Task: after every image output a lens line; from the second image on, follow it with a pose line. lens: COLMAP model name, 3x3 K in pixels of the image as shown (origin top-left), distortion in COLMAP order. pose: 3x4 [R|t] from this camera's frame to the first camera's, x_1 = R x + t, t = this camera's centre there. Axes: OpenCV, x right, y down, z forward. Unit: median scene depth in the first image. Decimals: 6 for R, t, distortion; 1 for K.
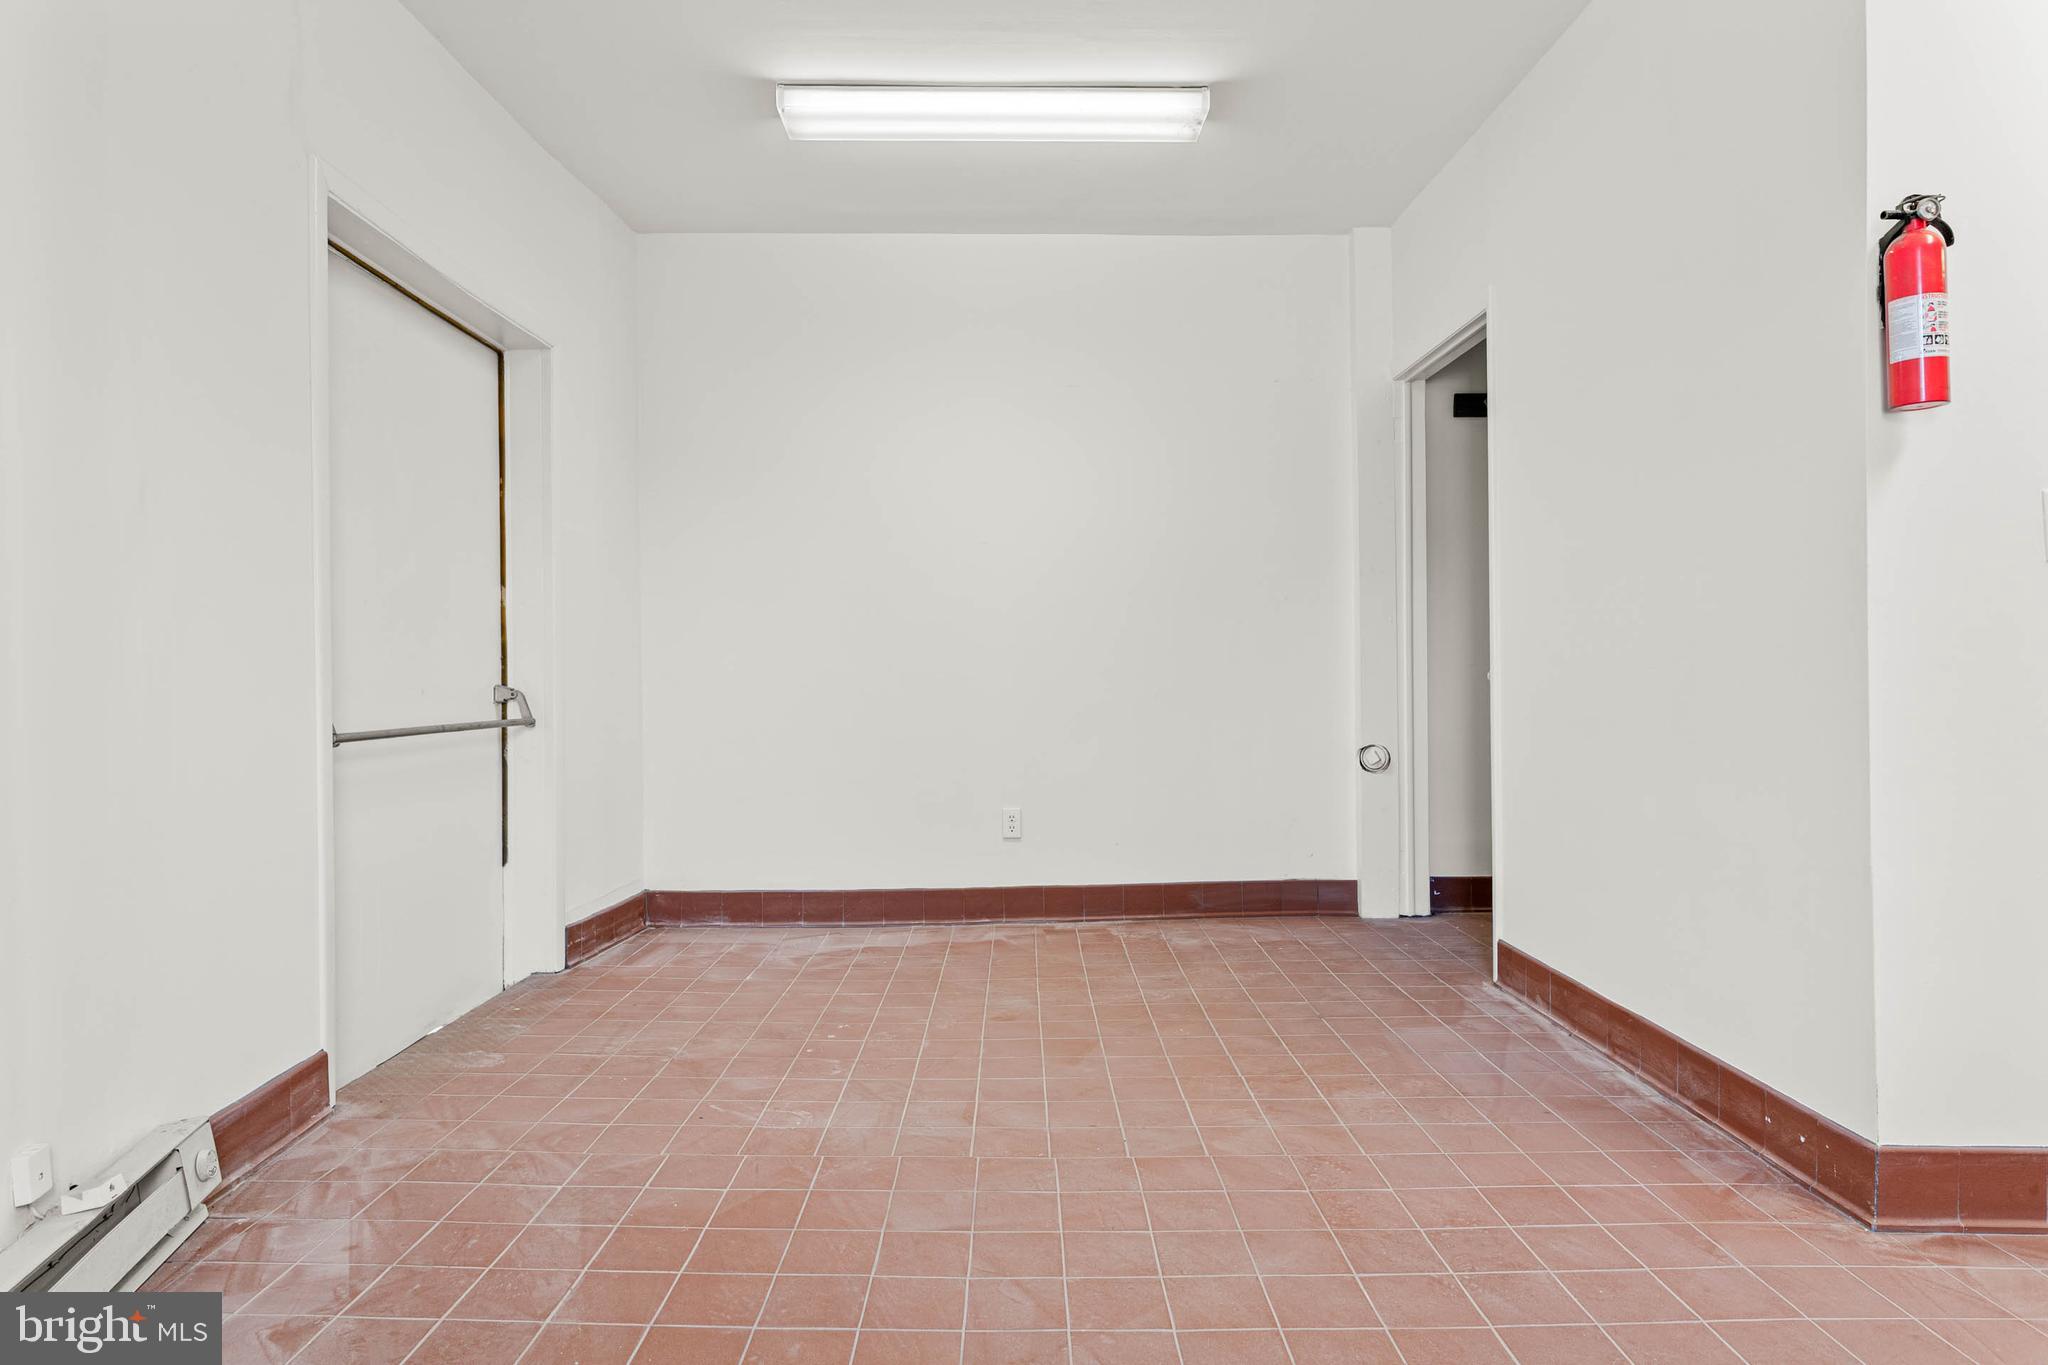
lens RADIAL K [[1182.5, 0, 1017.6], [0, 1182.5, 663.6], [0, 0, 1]] dist [-0.000338, -0.001088]
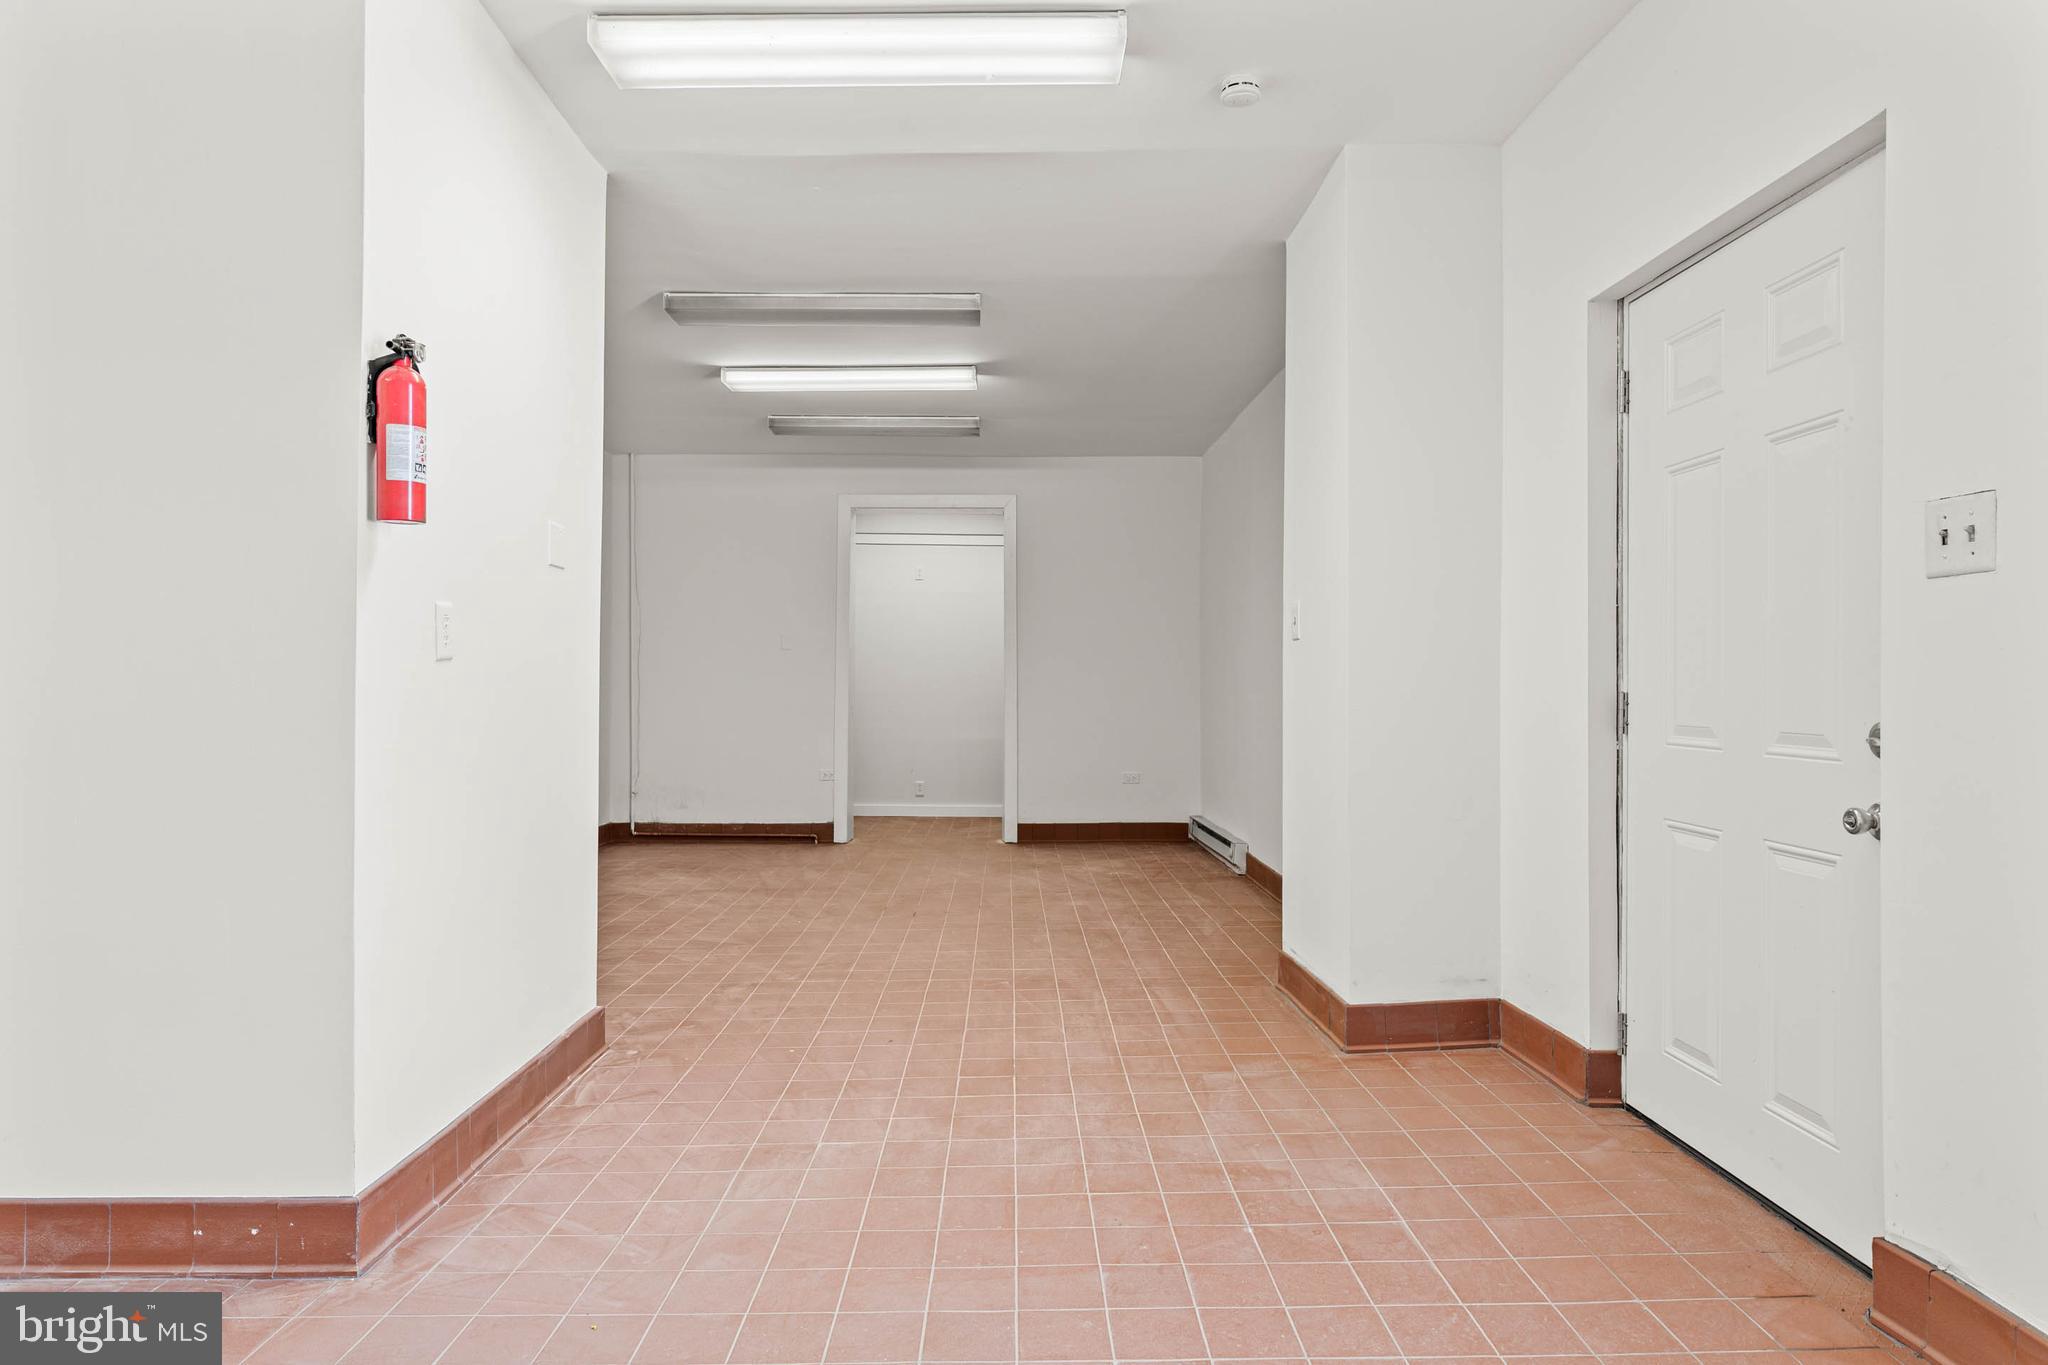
lens RADIAL K [[1171.0, 0, 1024.0], [0, 1171.0, 682.5], [0, 0, 1]] dist [-0.001612, -0.001134]
pose [[-0.008292, 0.013928, 0.999869, -0.273240], [-0.009639, 0.999855, -0.014008, -0.041069], [-0.999919, -0.009753, -0.008156, 0.311694]]
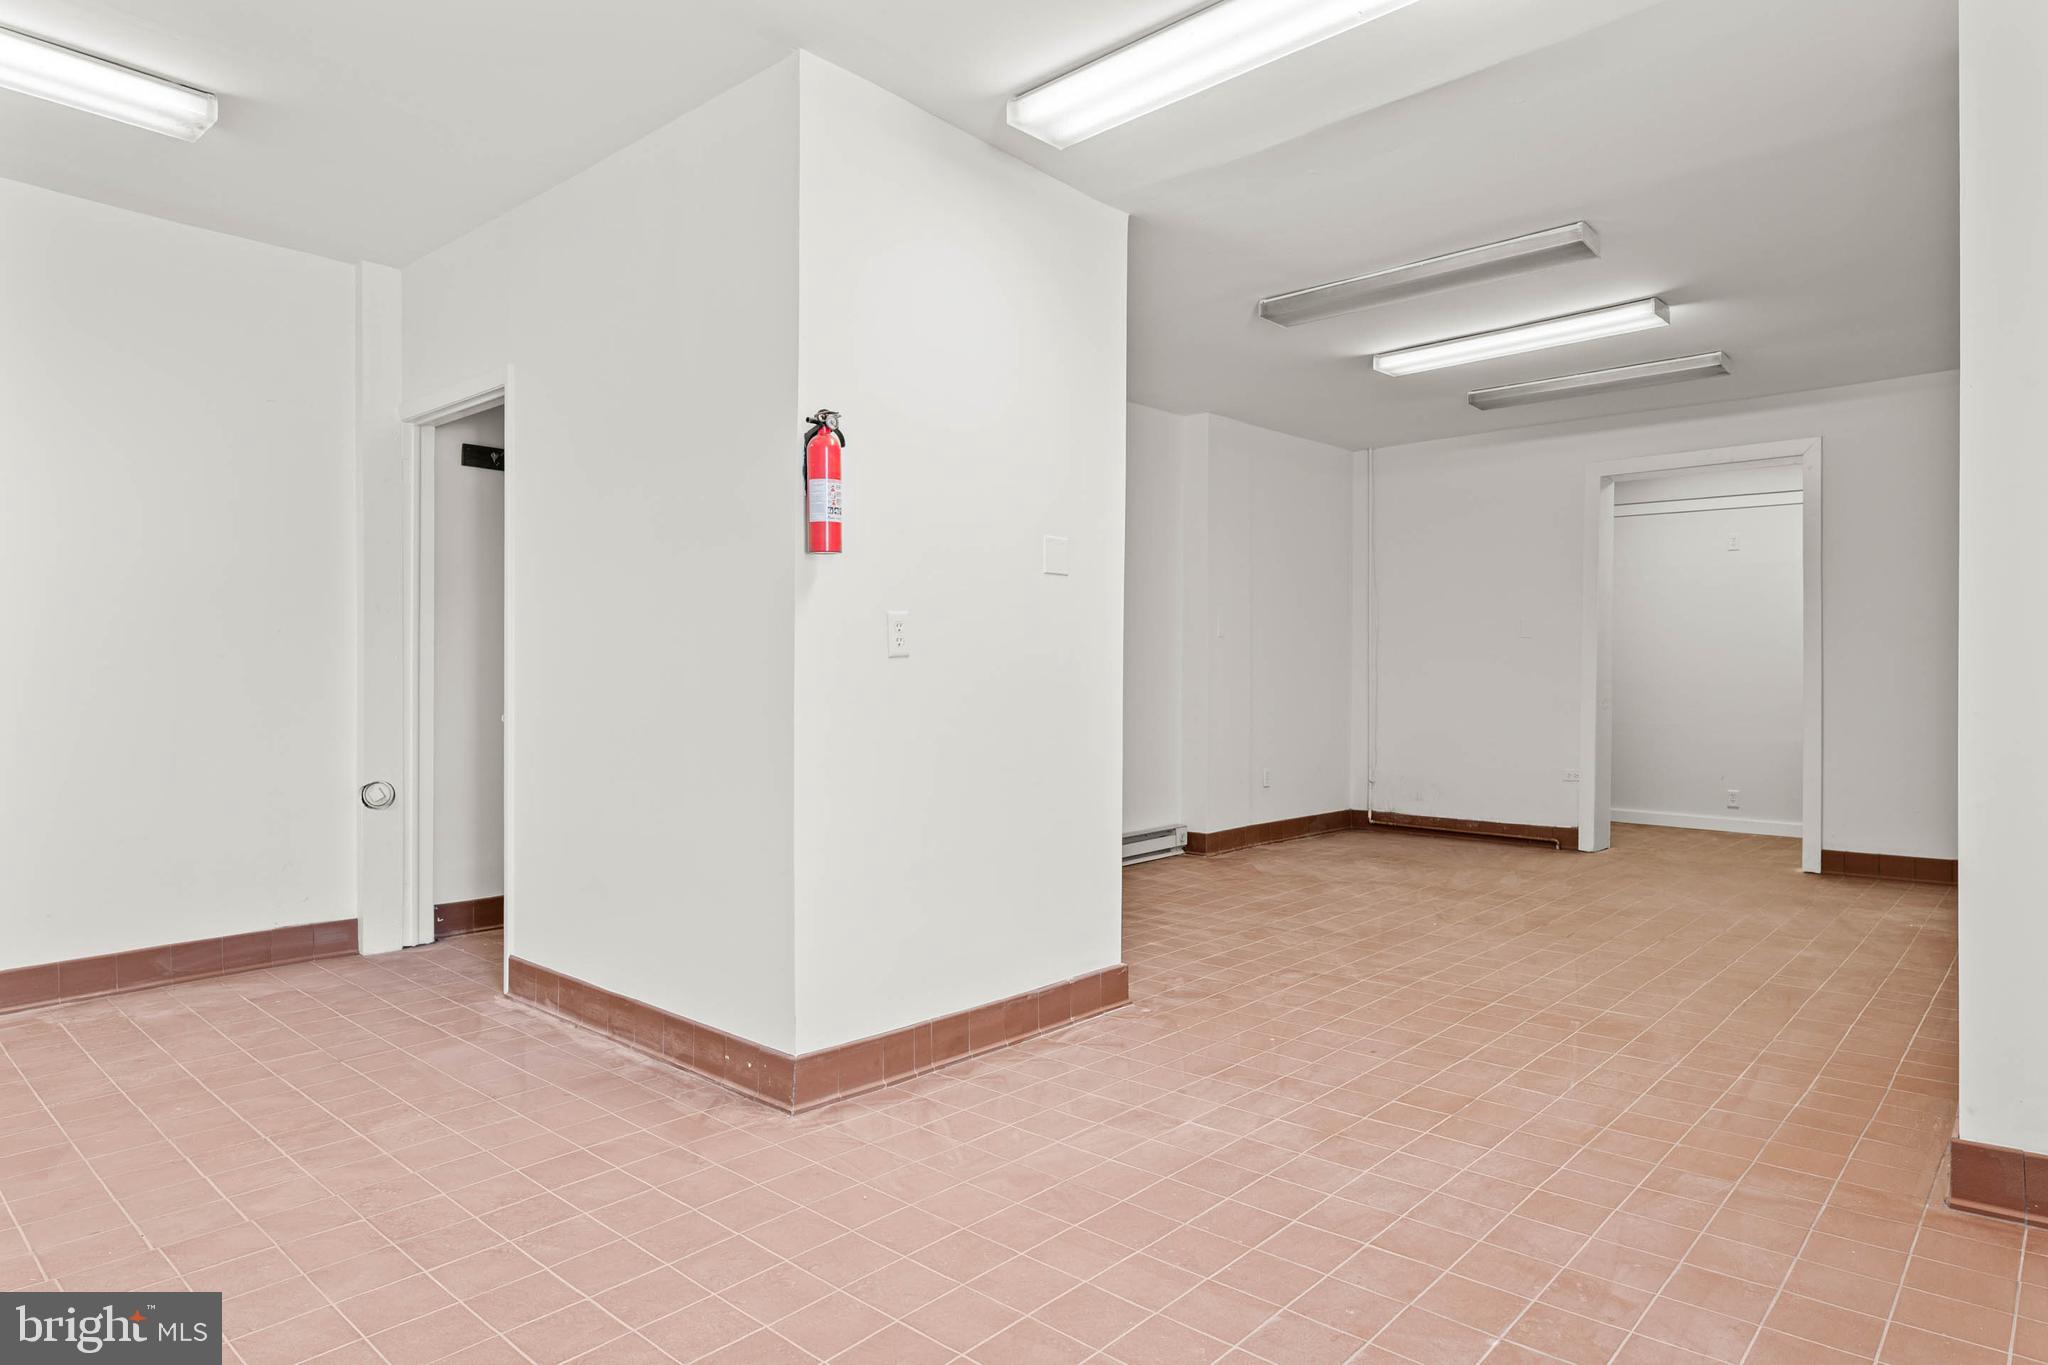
lens RADIAL K [[1171.0, 0, 1024.0], [0, 1171.0, 682.5], [0, 0, 1]] dist [-0.001612, -0.001134]
pose [[0.671431, 0.006876, 0.741035, -0.120425], [-0.014705, 0.999884, 0.004046, -0.049019], [-0.740921, -0.013614, 0.671454, -0.133200]]
